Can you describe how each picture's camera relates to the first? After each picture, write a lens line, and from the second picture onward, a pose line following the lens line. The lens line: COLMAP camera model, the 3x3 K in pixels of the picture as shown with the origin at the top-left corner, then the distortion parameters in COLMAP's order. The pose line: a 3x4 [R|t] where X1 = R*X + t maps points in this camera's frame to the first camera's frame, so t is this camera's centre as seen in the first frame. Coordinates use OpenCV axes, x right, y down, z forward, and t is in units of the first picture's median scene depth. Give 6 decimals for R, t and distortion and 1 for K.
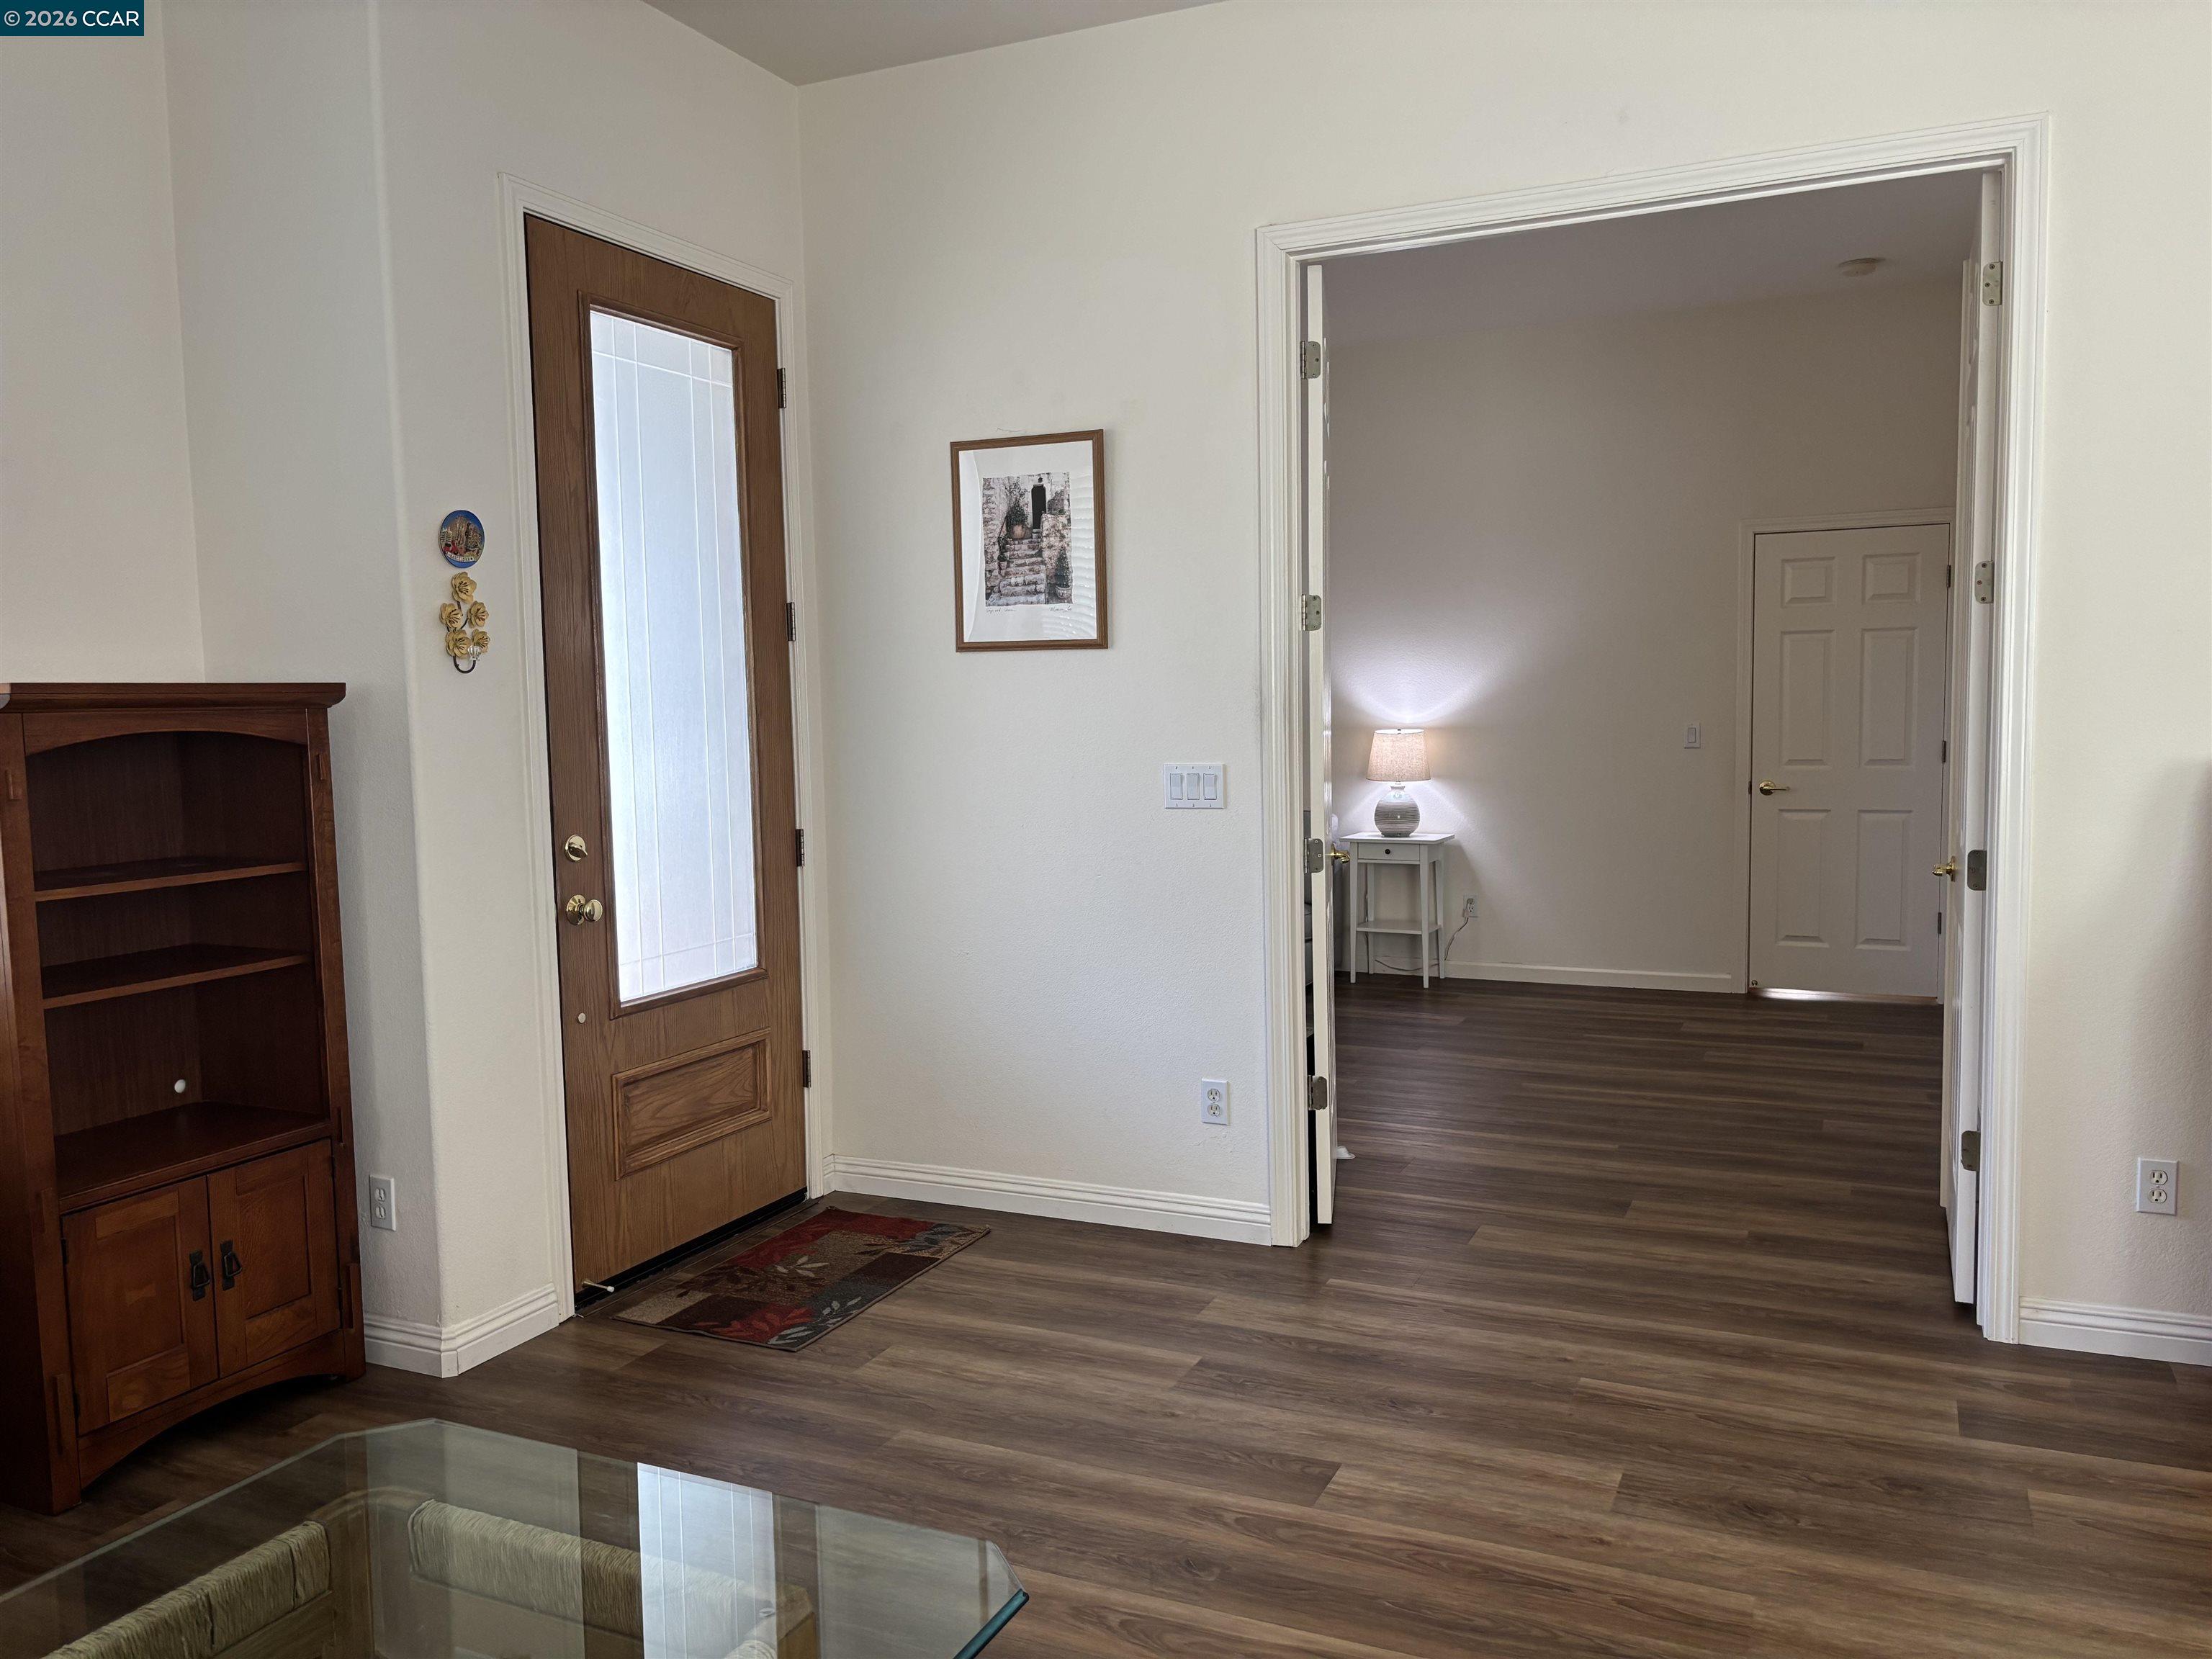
lens RADIAL K [[1707.1, 0, 1106.0], [0, 1707.1, 829.5], [0, 0, 1]] dist [0.099932, -0.079961]
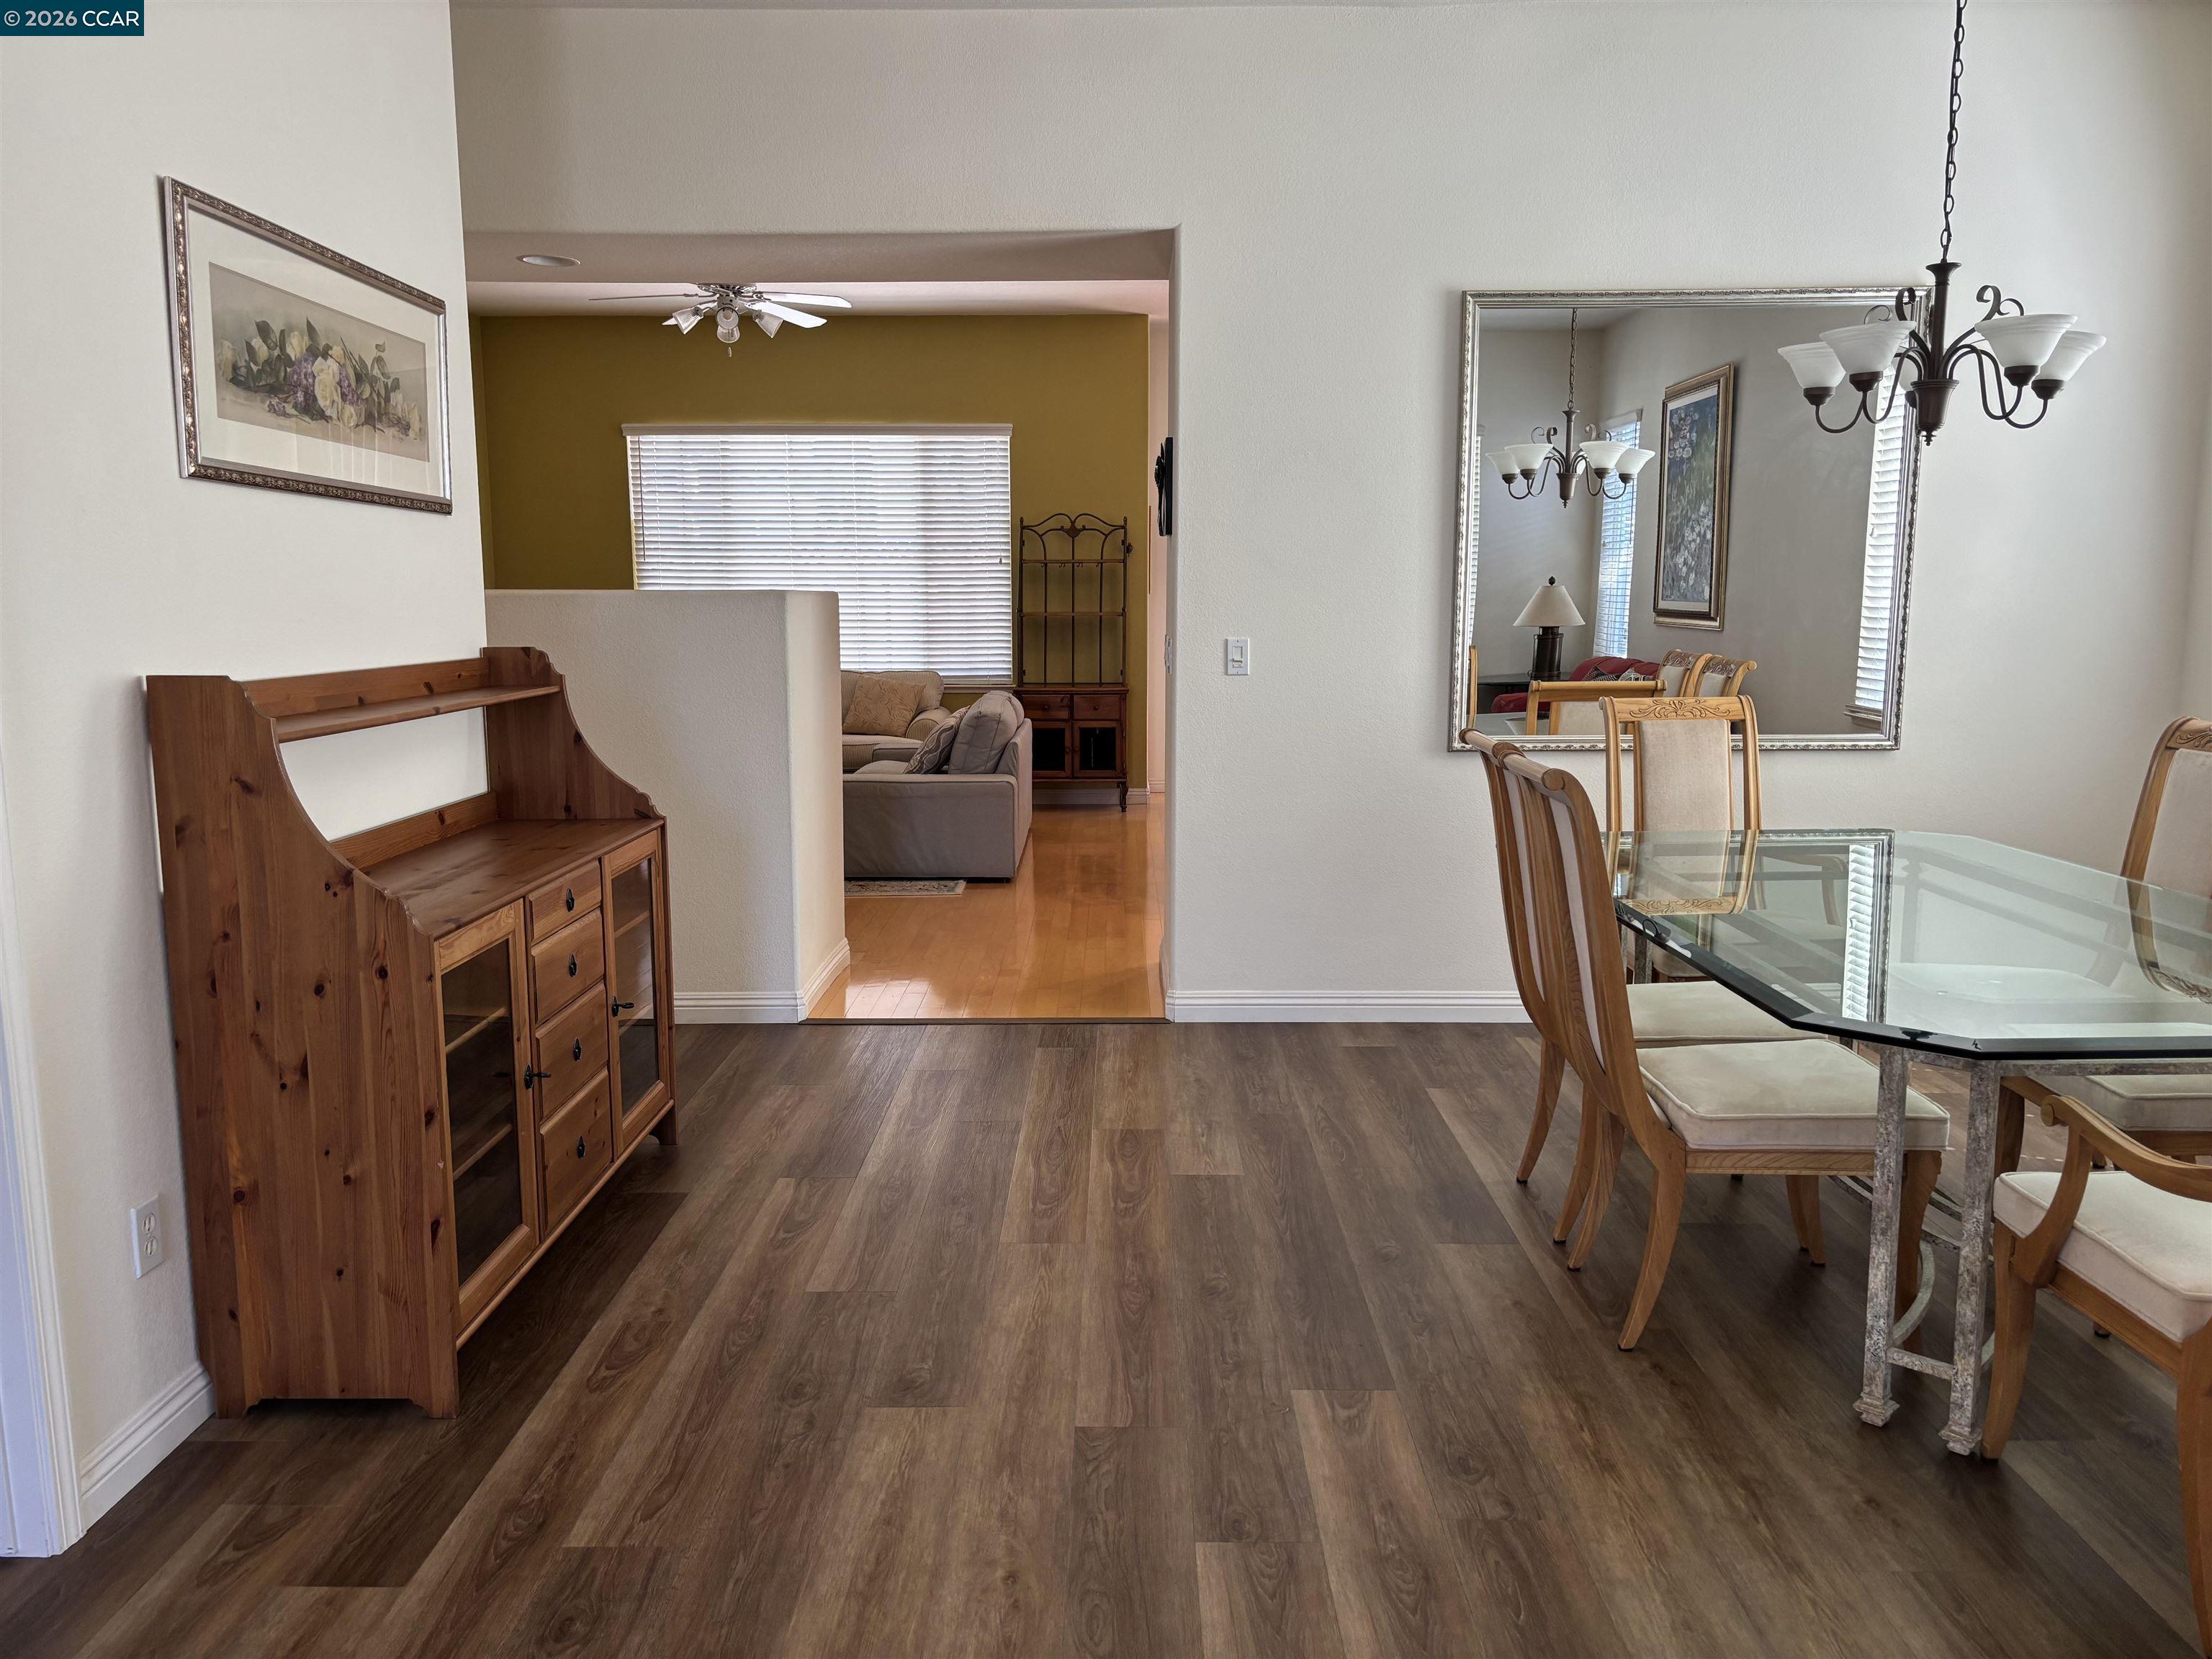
lens RADIAL K [[1730.9, 0, 1100.0], [0, 1730.9, 835.4], [0, 0, 1]] dist [0.041282, 0.010867]
pose [[-0.399879, -0.108067, 0.910175, -0.217398], [0.082205, 0.984795, 0.153043, -0.045960], [-0.912874, 0.136019, -0.384915, 0.759042]]
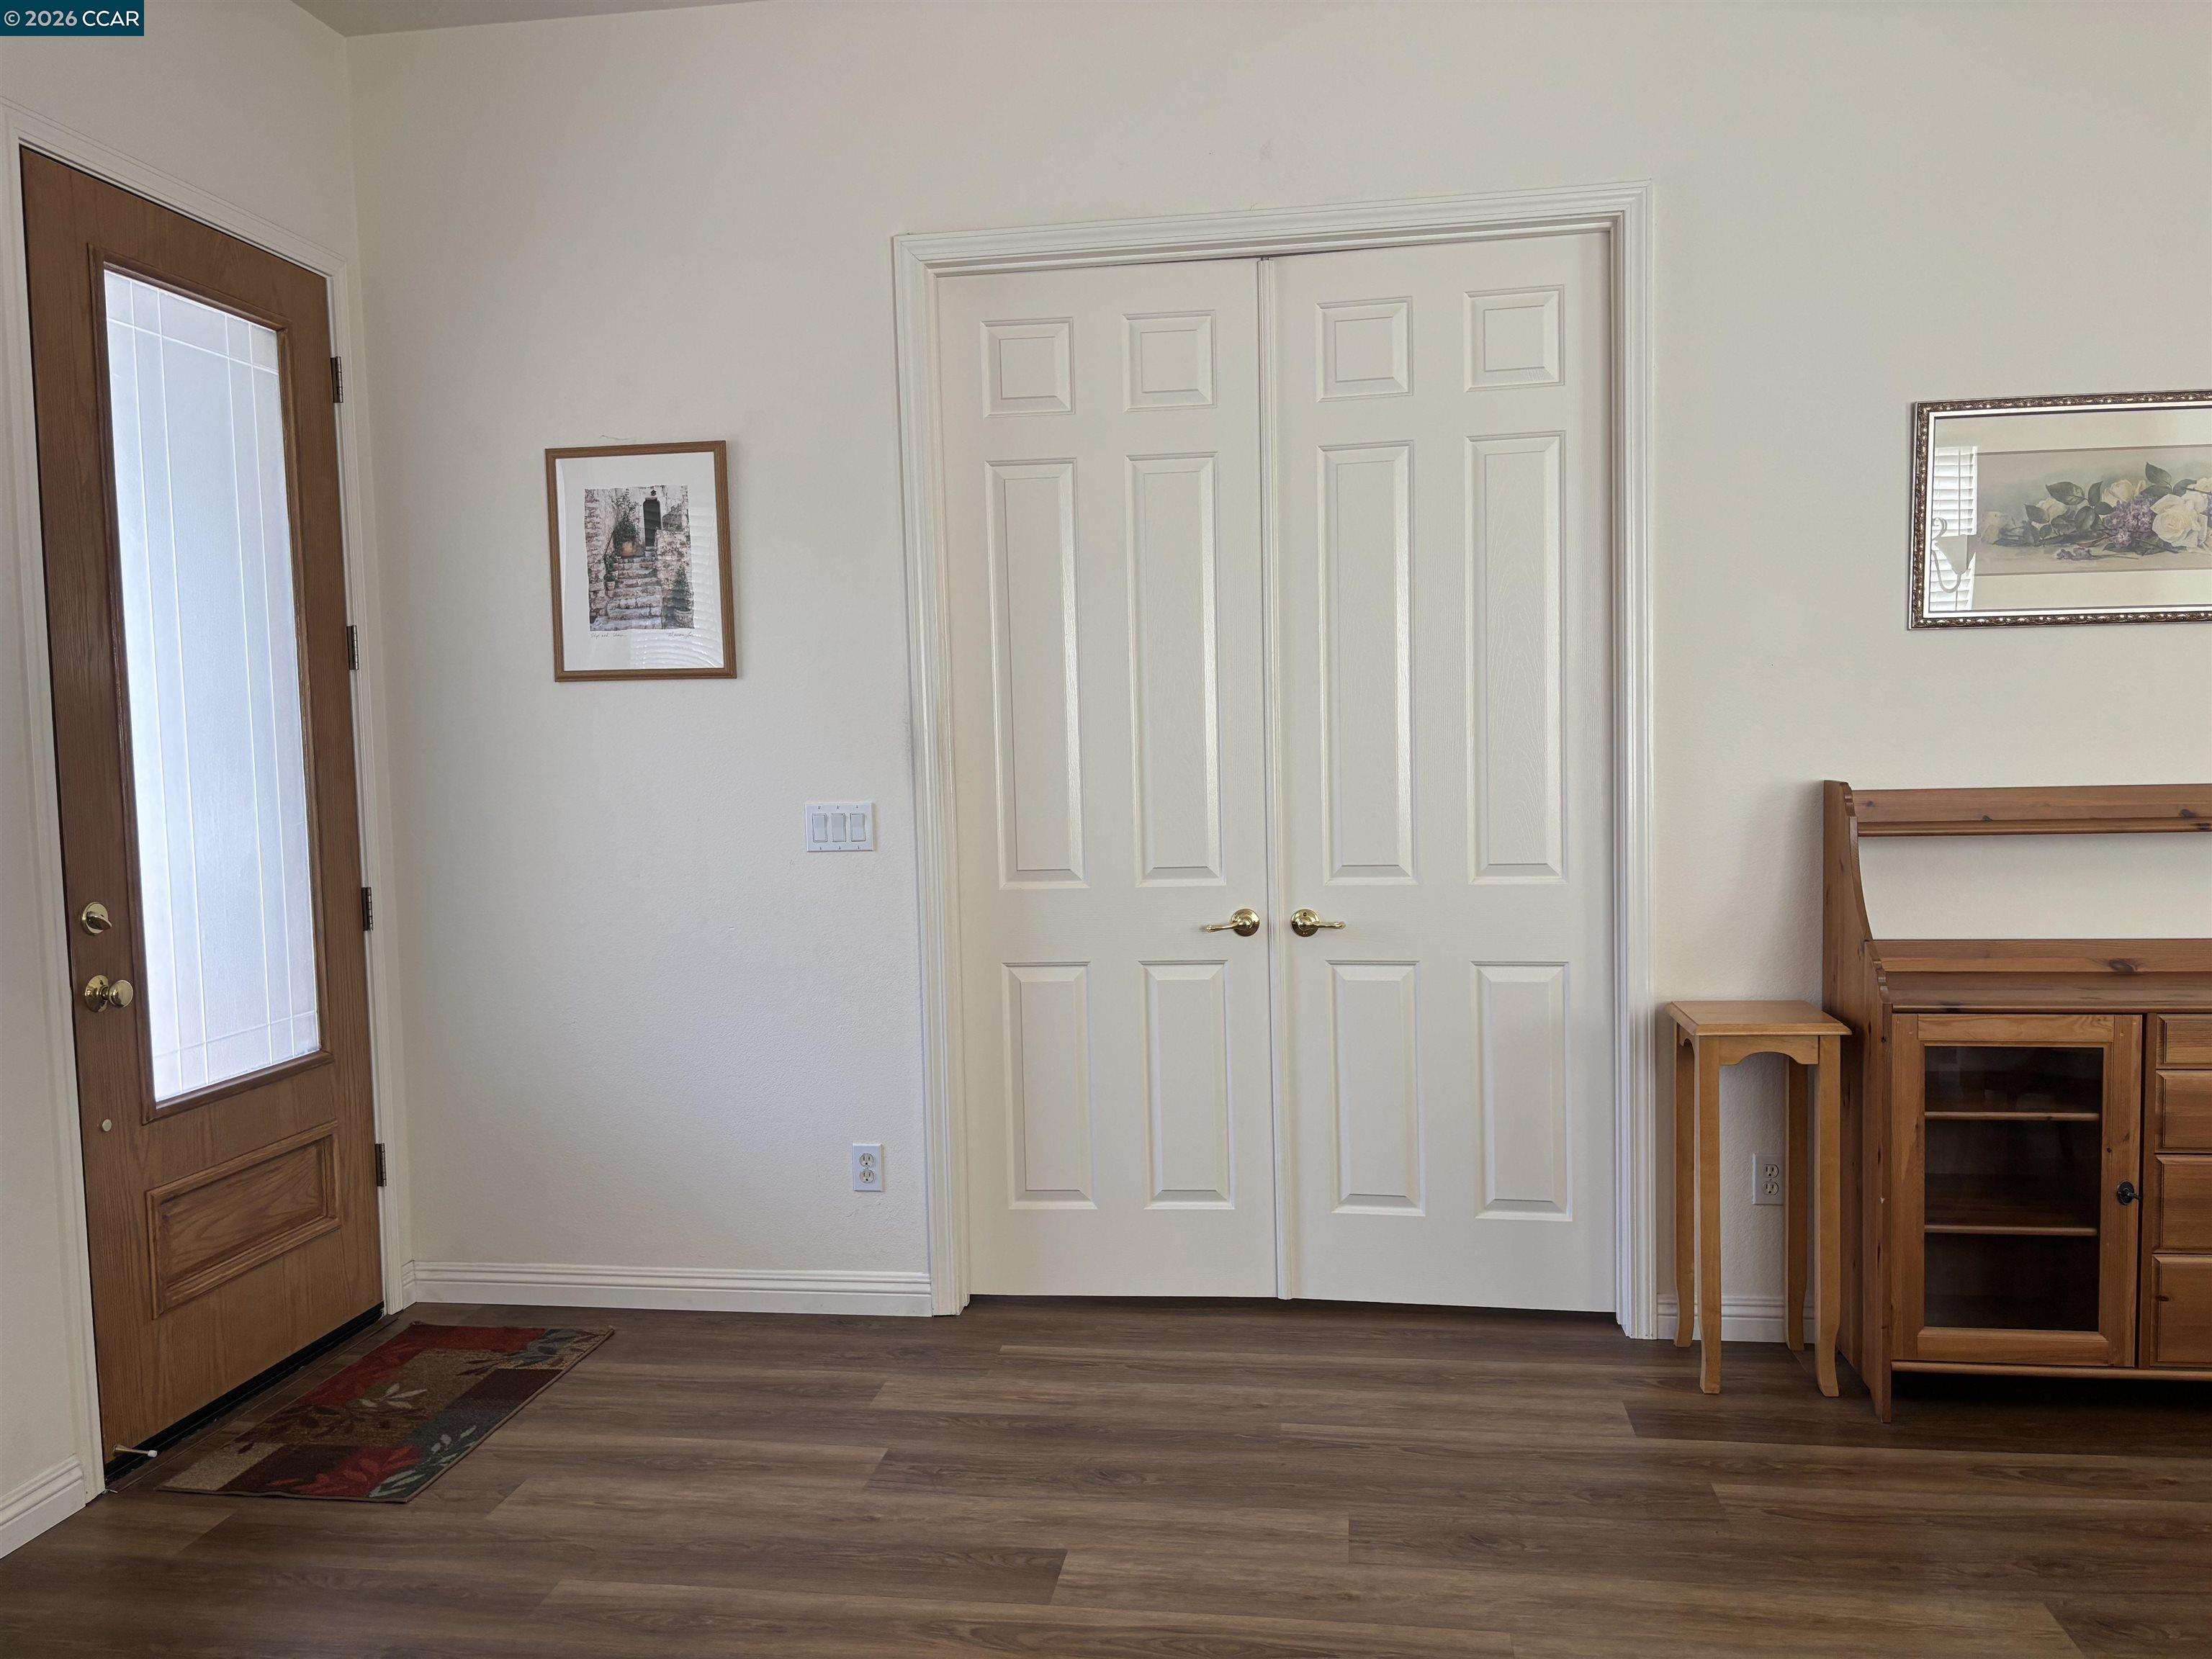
lens RADIAL K [[1730.9, 0, 1100.0], [0, 1730.9, 835.4], [0, 0, 1]] dist [0.041282, 0.010867]
pose [[0.963197, -0.022862, 0.267822, -0.068100], [0.028420, 0.999453, -0.016895, -0.000973], [-0.267289, 0.023885, 0.963320, 0.063088]]
